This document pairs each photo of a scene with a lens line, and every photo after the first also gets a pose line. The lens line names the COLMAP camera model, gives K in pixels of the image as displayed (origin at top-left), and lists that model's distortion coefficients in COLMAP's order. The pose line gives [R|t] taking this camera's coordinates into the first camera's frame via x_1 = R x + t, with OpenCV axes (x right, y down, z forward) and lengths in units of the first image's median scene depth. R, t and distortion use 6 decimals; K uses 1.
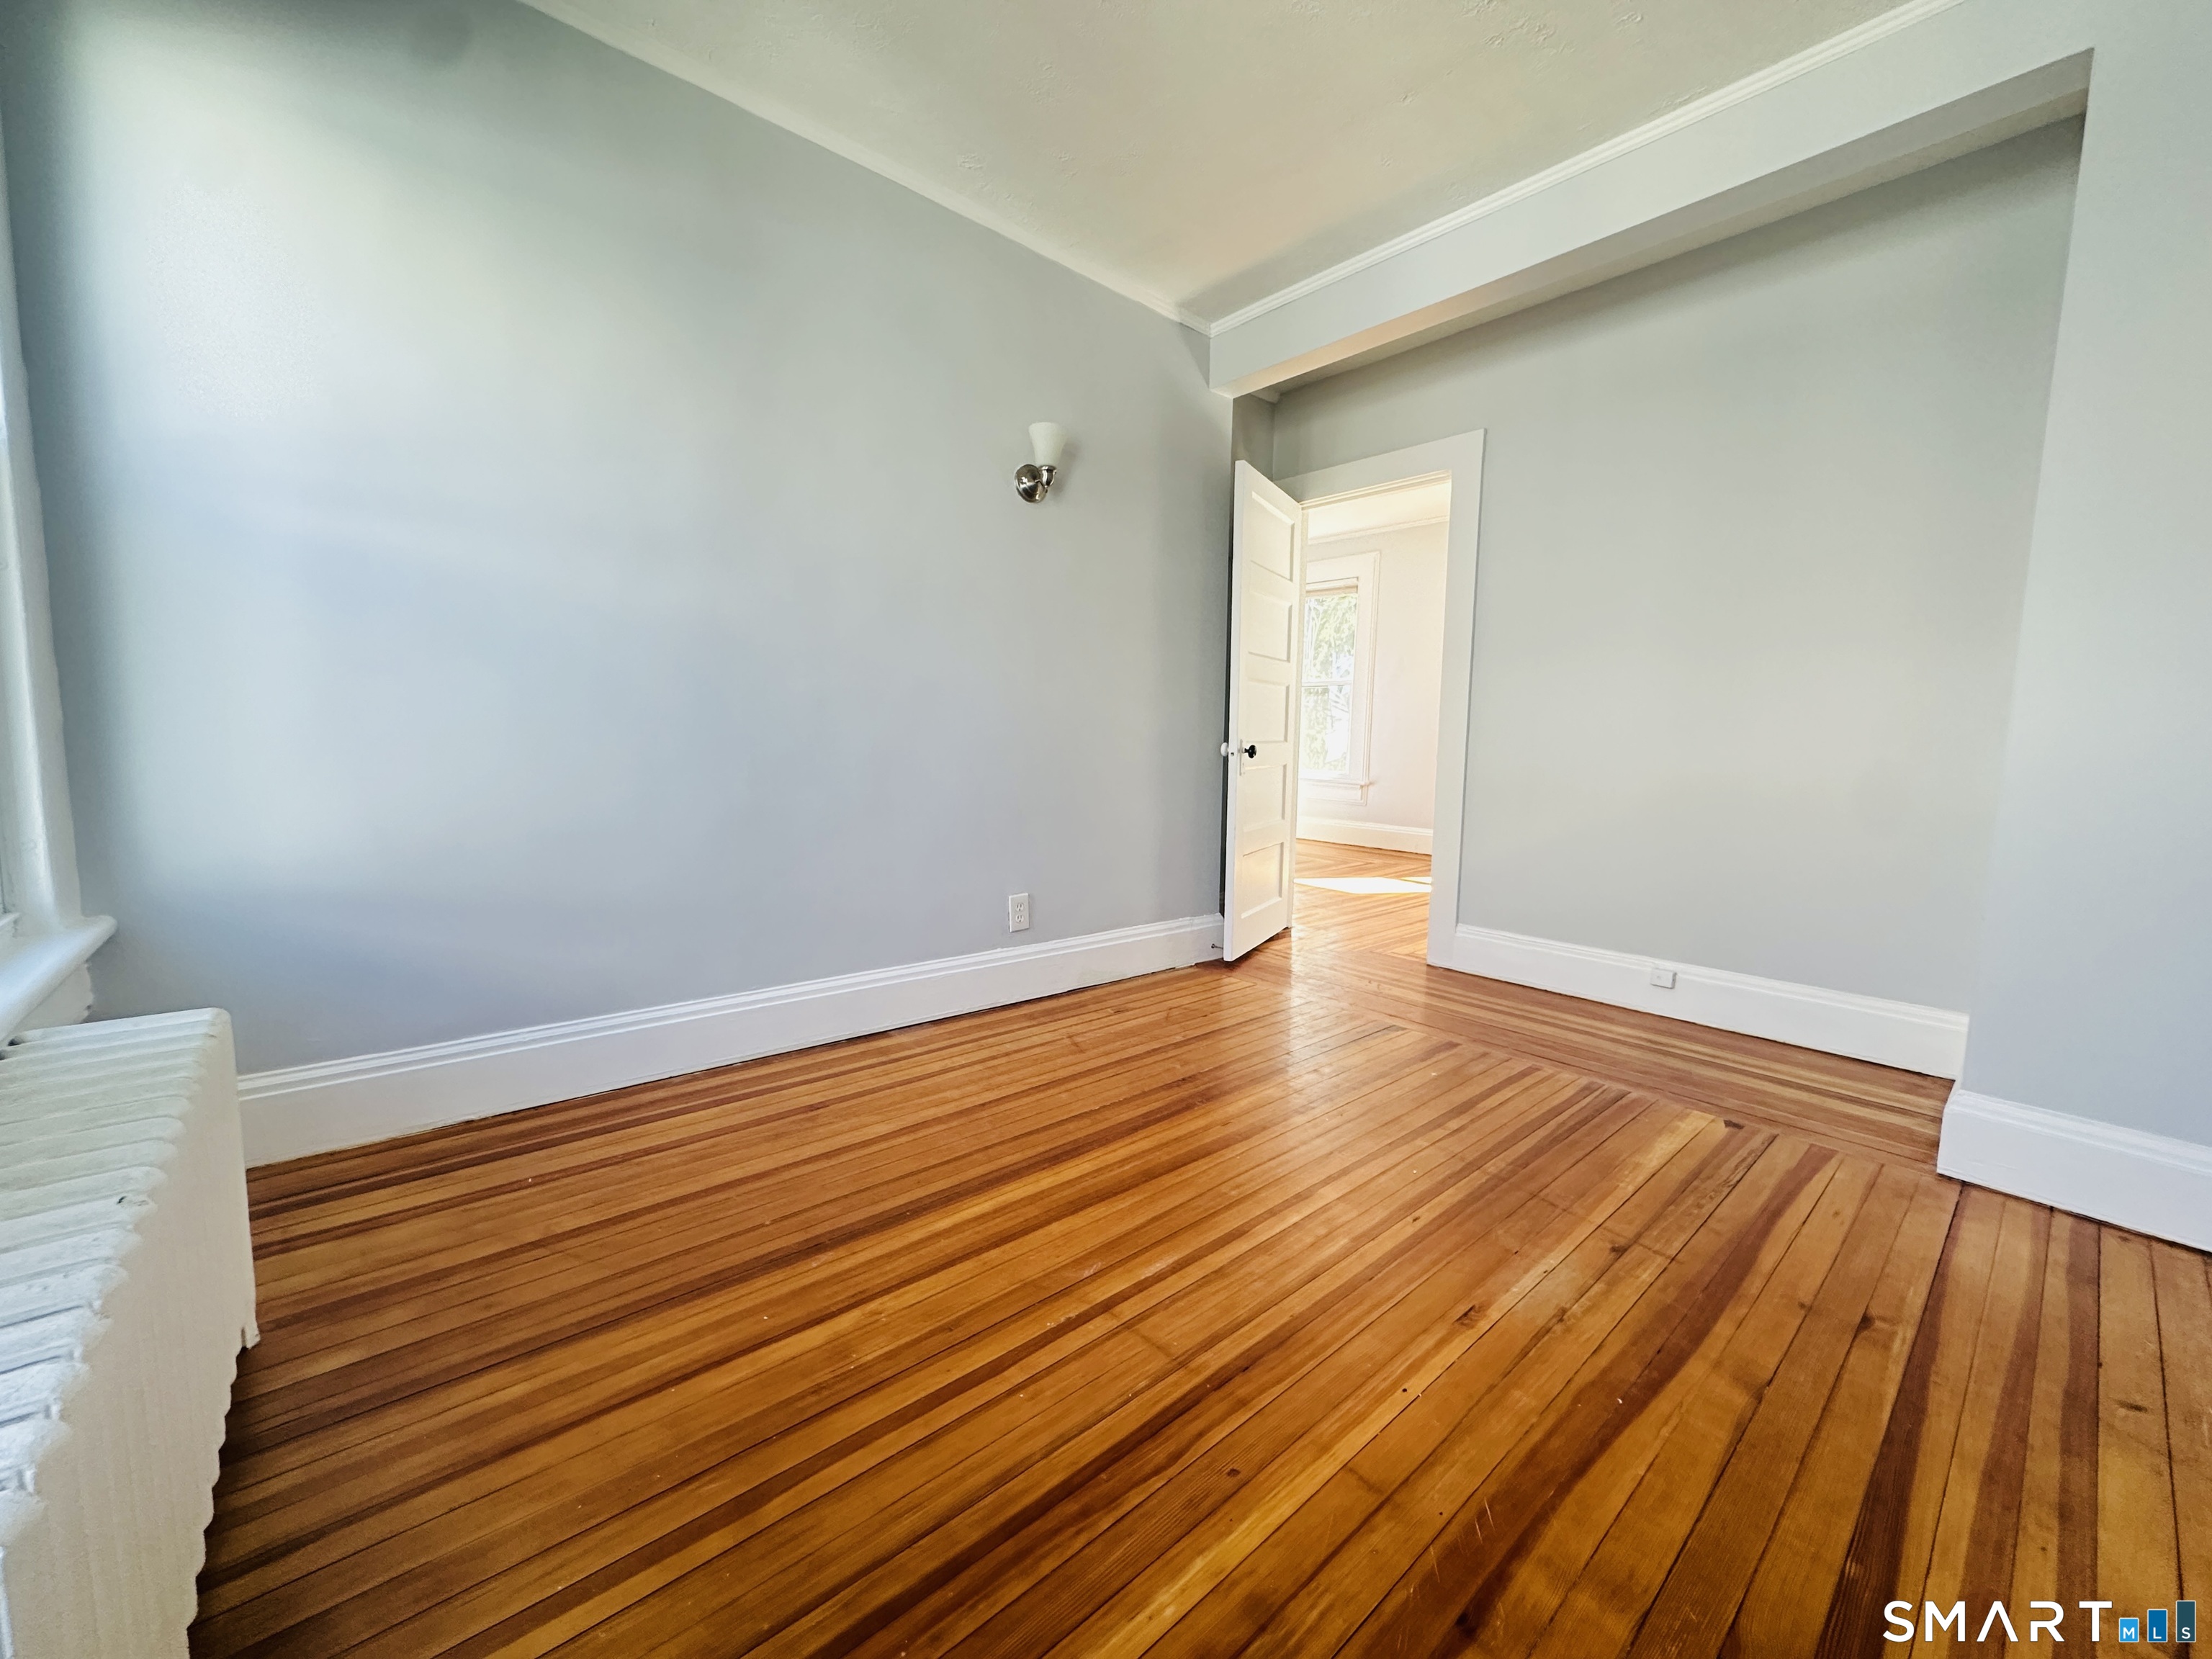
lens RADIAL K [[880.4, 0, 1109.1], [0, 880.4, 827.1], [0, 0, 1]] dist [-0.003513, -0.000211]
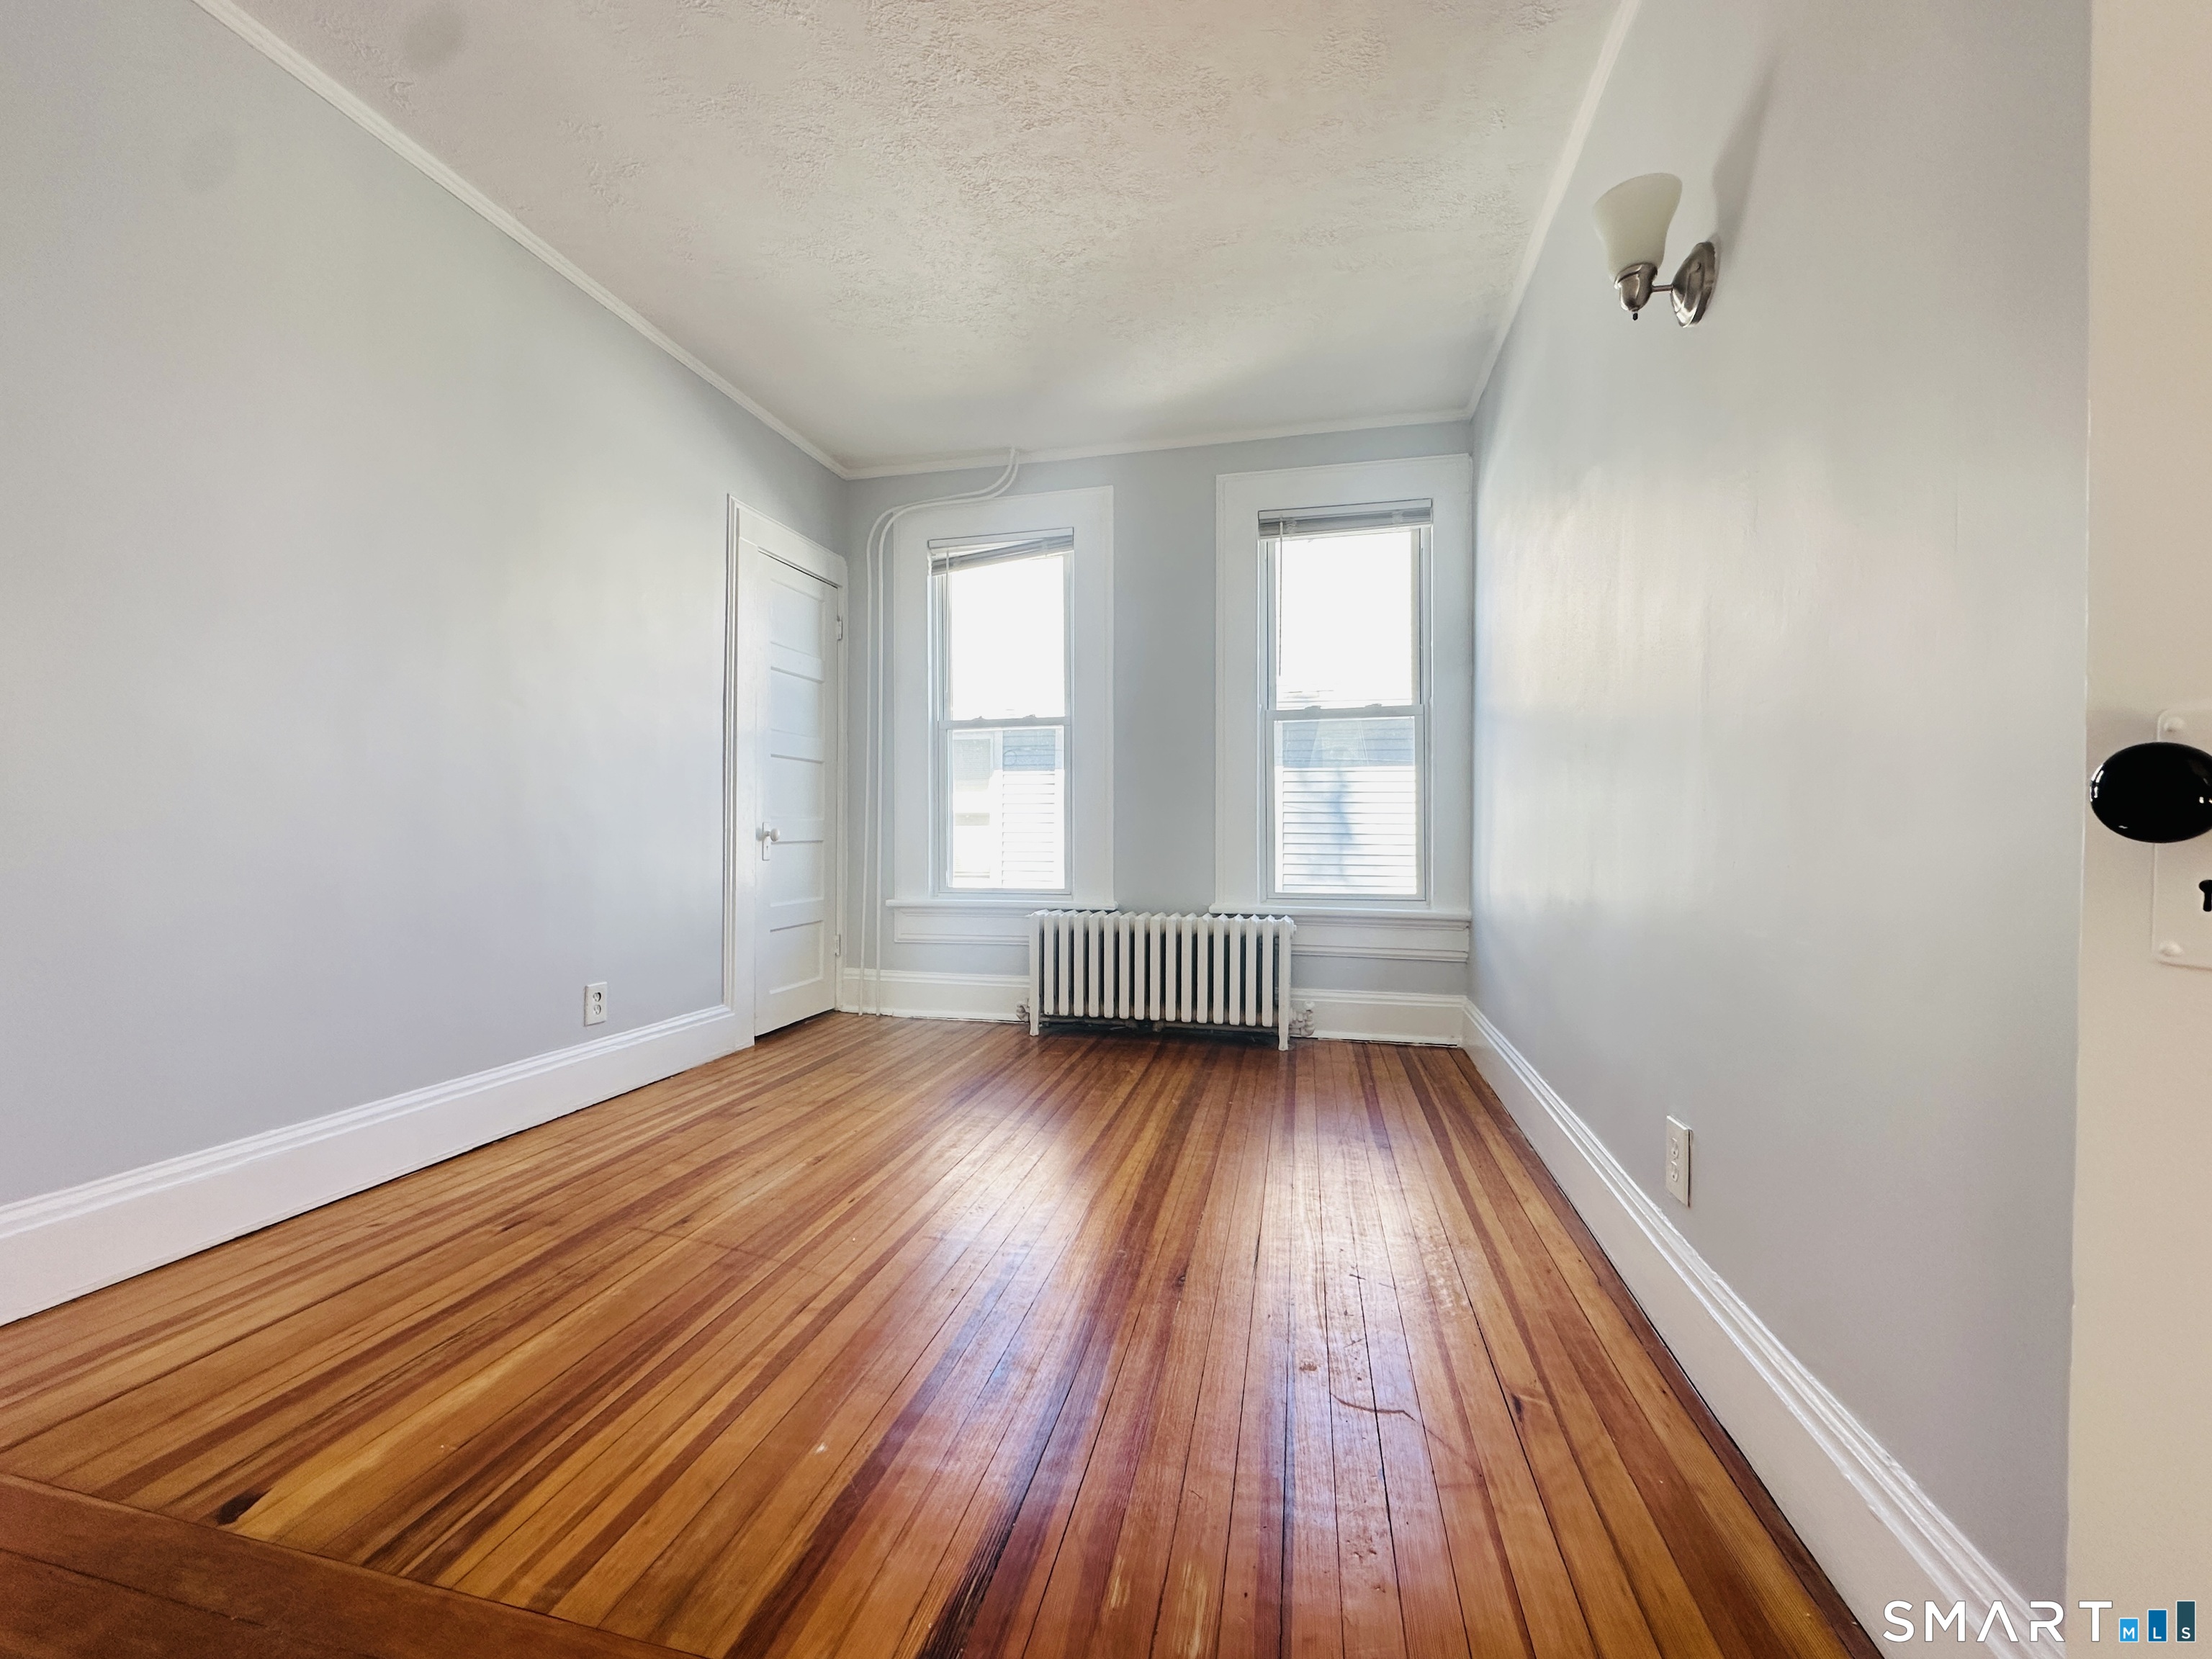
lens RADIAL K [[880.4, 0, 1100.9], [0, 880.4, 832.7], [0, 0, 1]] dist [-0.003513, -0.000211]
pose [[-0.814190, -0.029095, -0.579869, 0.777741], [-0.084903, 0.993974, 0.069339, -0.154322], [0.574357, 0.105688, -0.811754, 2.103440]]
